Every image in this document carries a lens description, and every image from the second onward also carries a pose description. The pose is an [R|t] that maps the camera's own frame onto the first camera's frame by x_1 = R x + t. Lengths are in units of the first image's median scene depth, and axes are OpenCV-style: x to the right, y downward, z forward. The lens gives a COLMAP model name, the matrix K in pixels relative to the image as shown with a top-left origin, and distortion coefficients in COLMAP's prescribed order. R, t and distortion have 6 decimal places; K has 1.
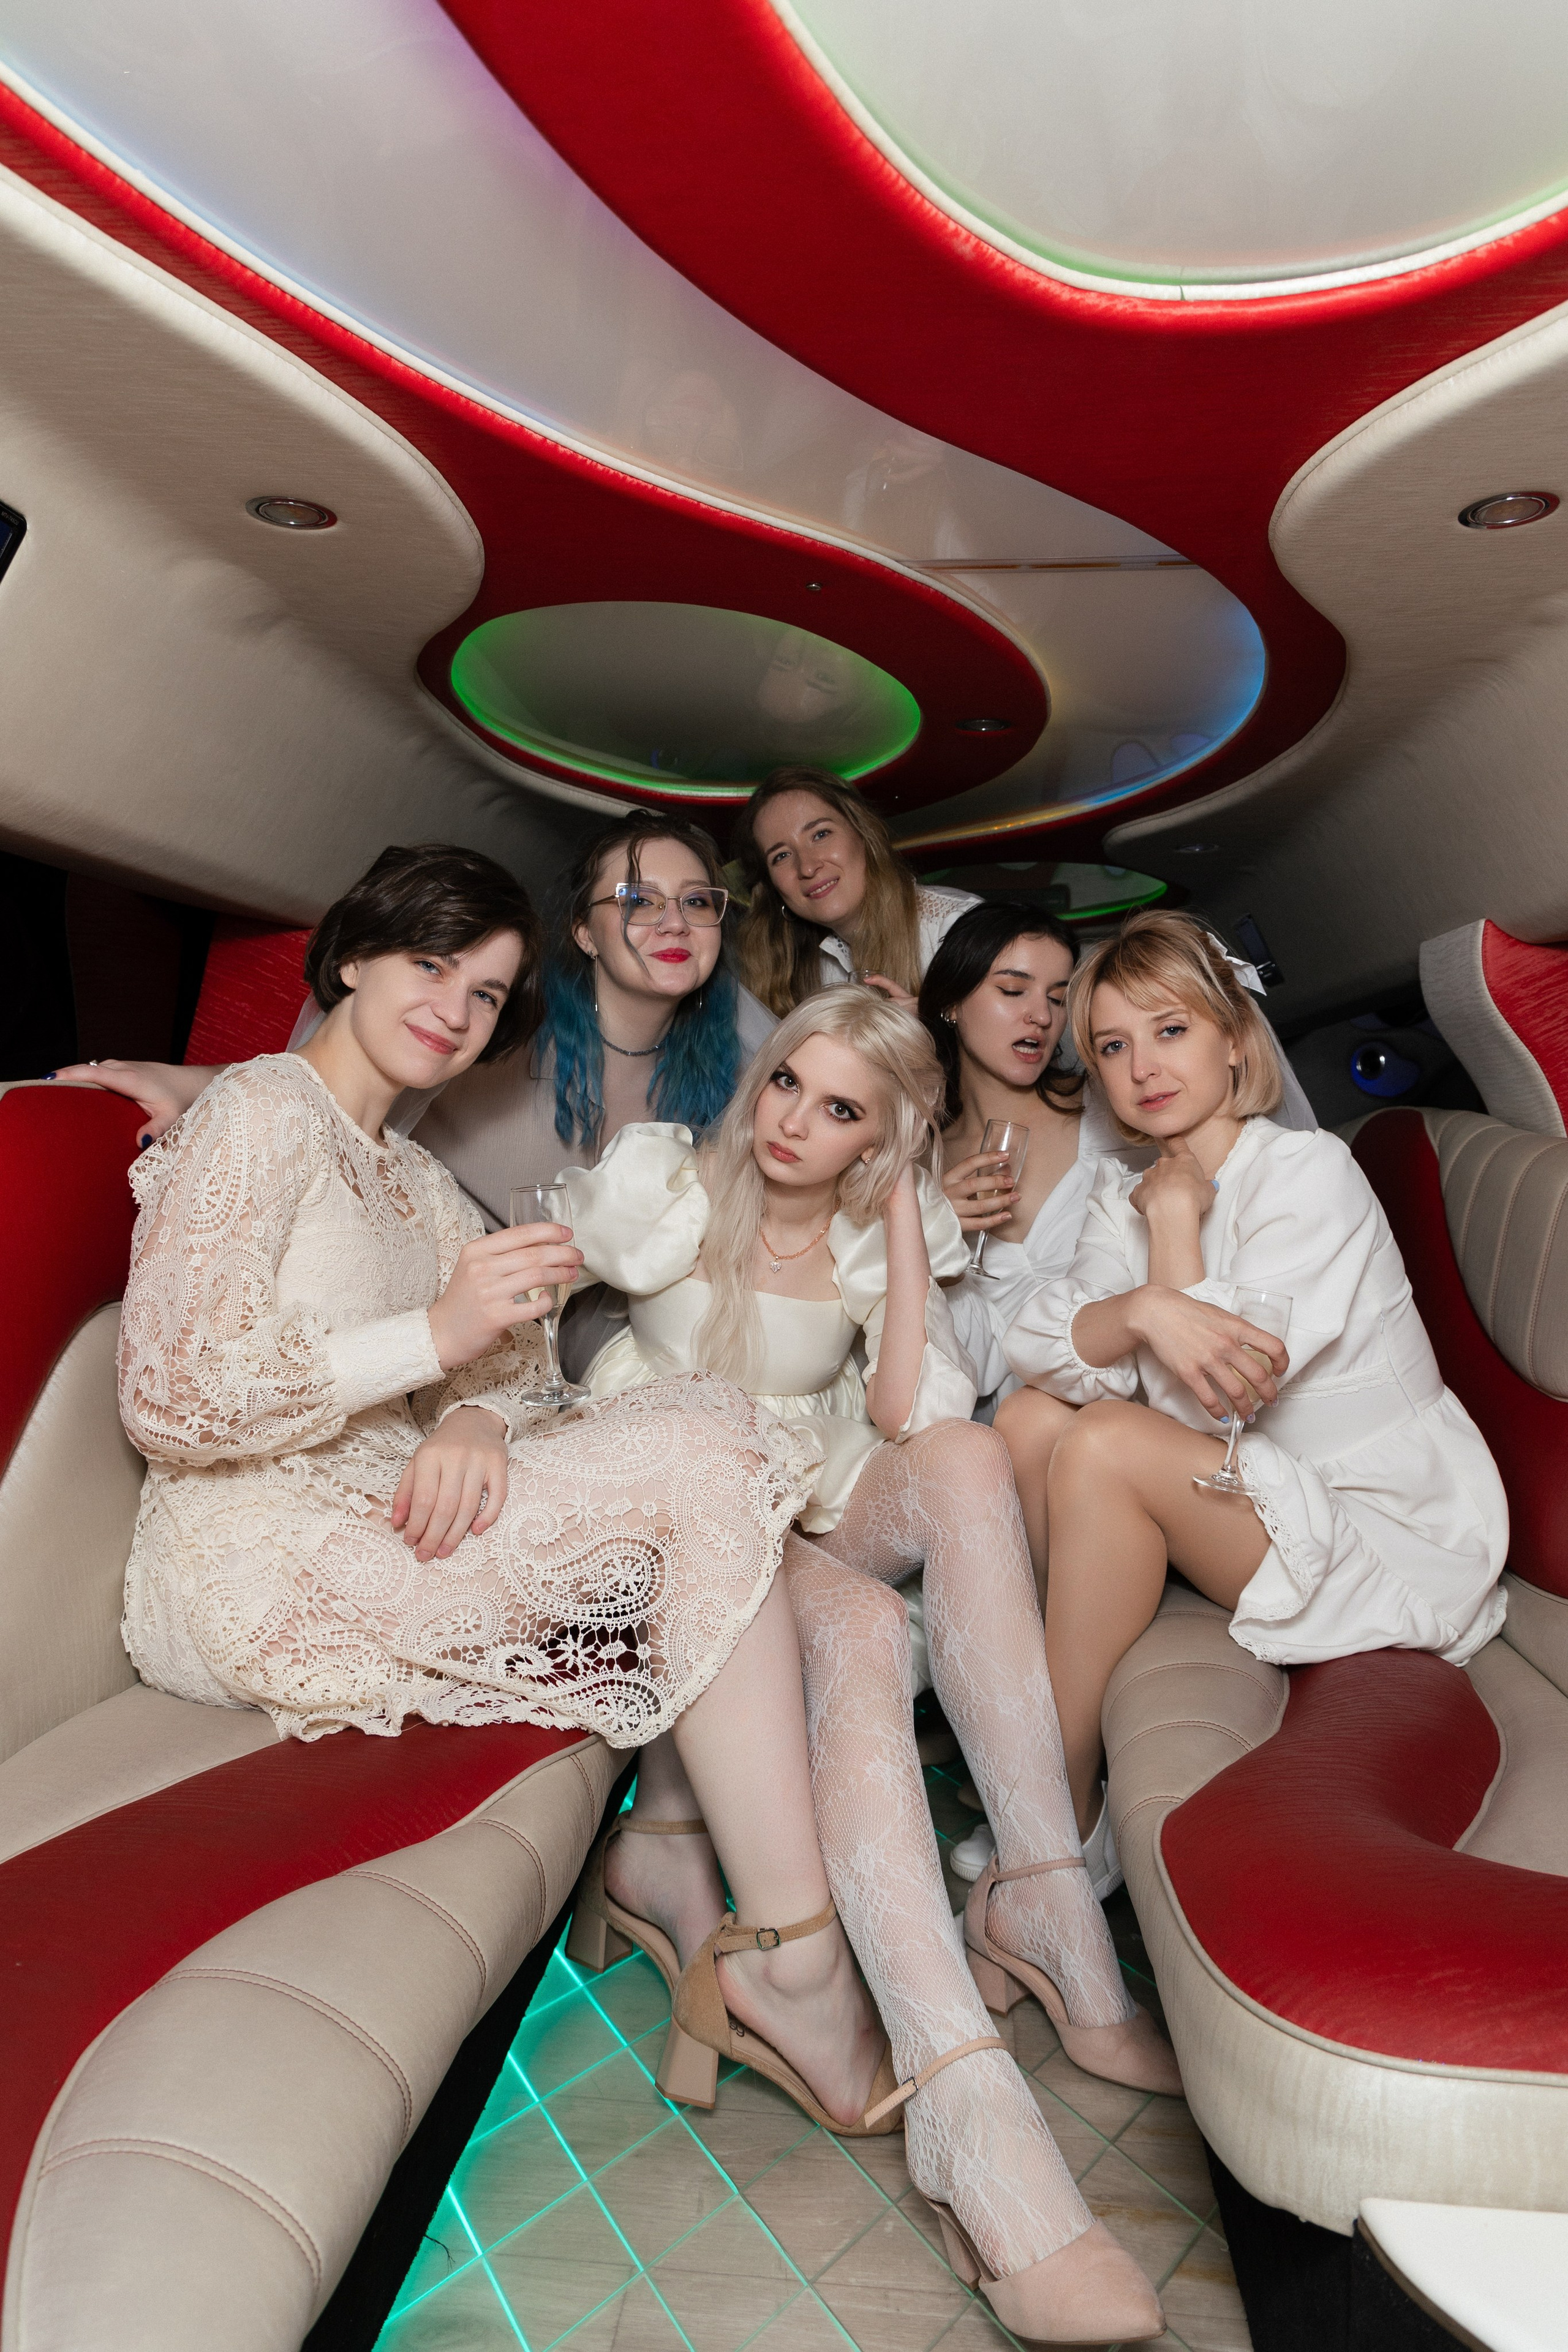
lens RADIAL K [[1566.5, 0, 778.0], [0, 1566.5, 1174.1], [0, 0, 1]] dist [-0.007757, 0.000723]
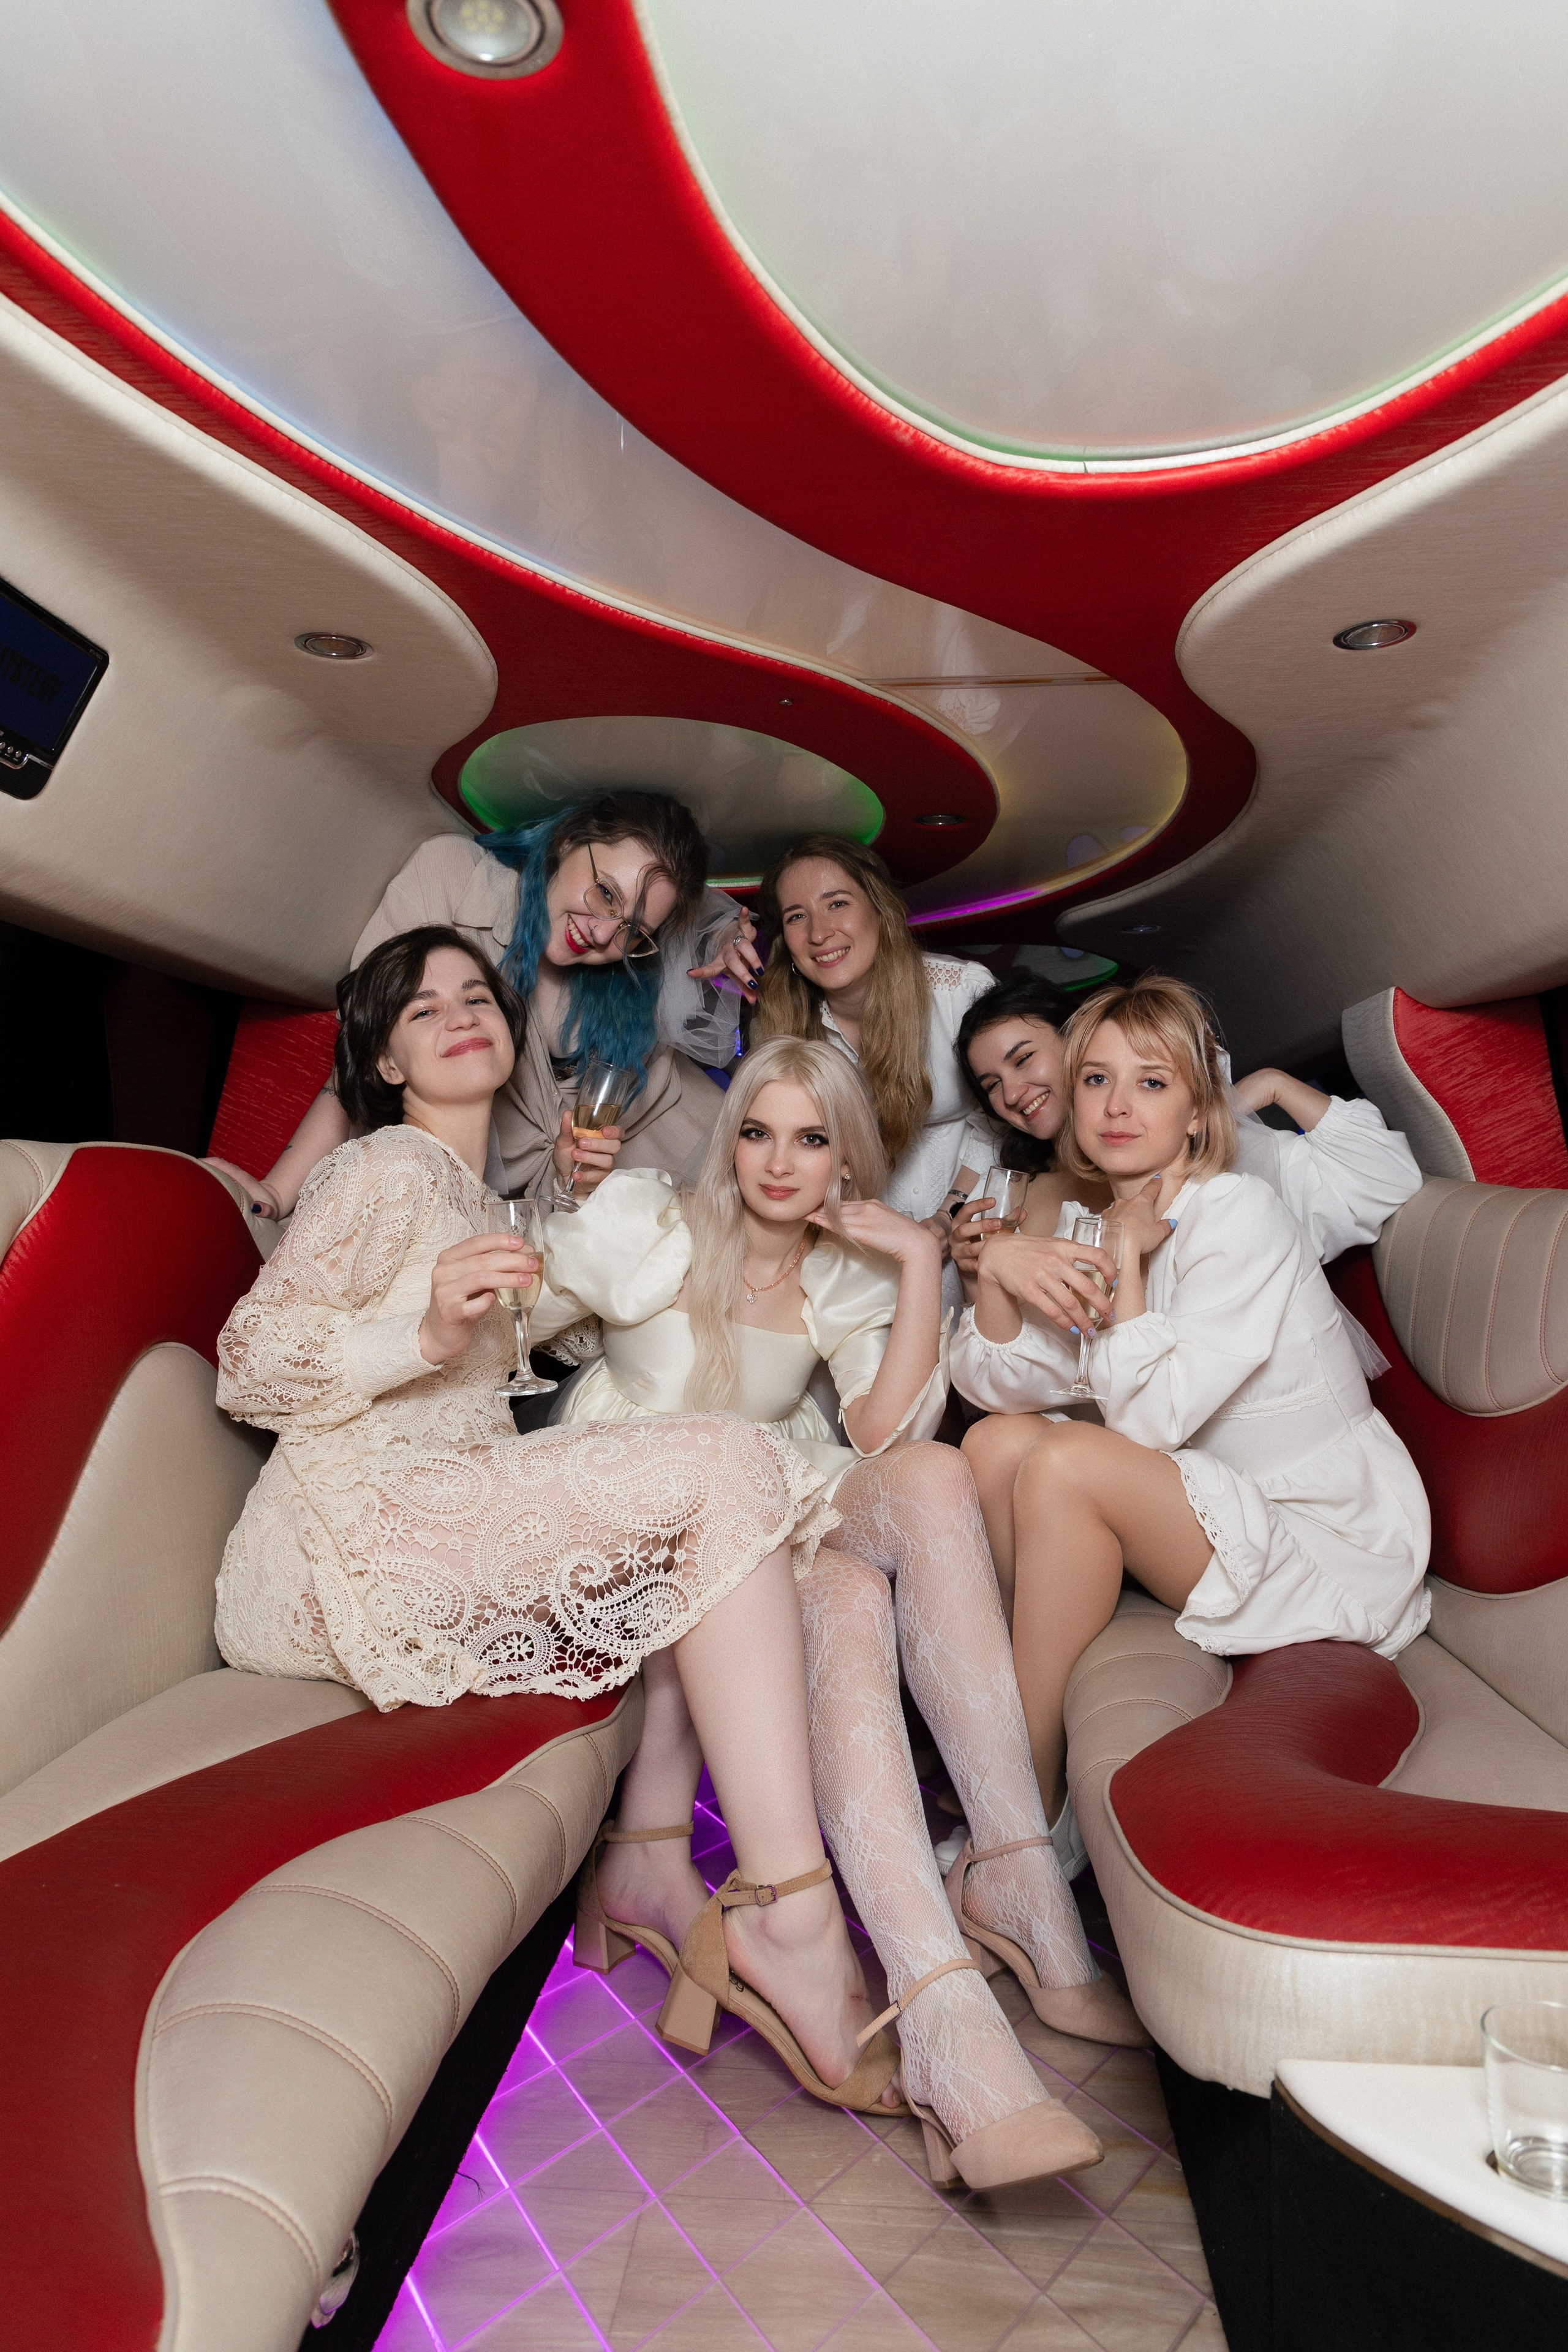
lens RADIAL K [[1542.1, 0, 779.8], [0, 1542.1, 1170.9], [0, 0, 1]] dist [-0.009624, -0.002152]
pose [[0.999788, -0.014490, 0.014601, -0.003396], [0.015296, 0.998272, -0.056731, 0.036818], [-0.013754, 0.056942, 0.998283, -0.126819]]
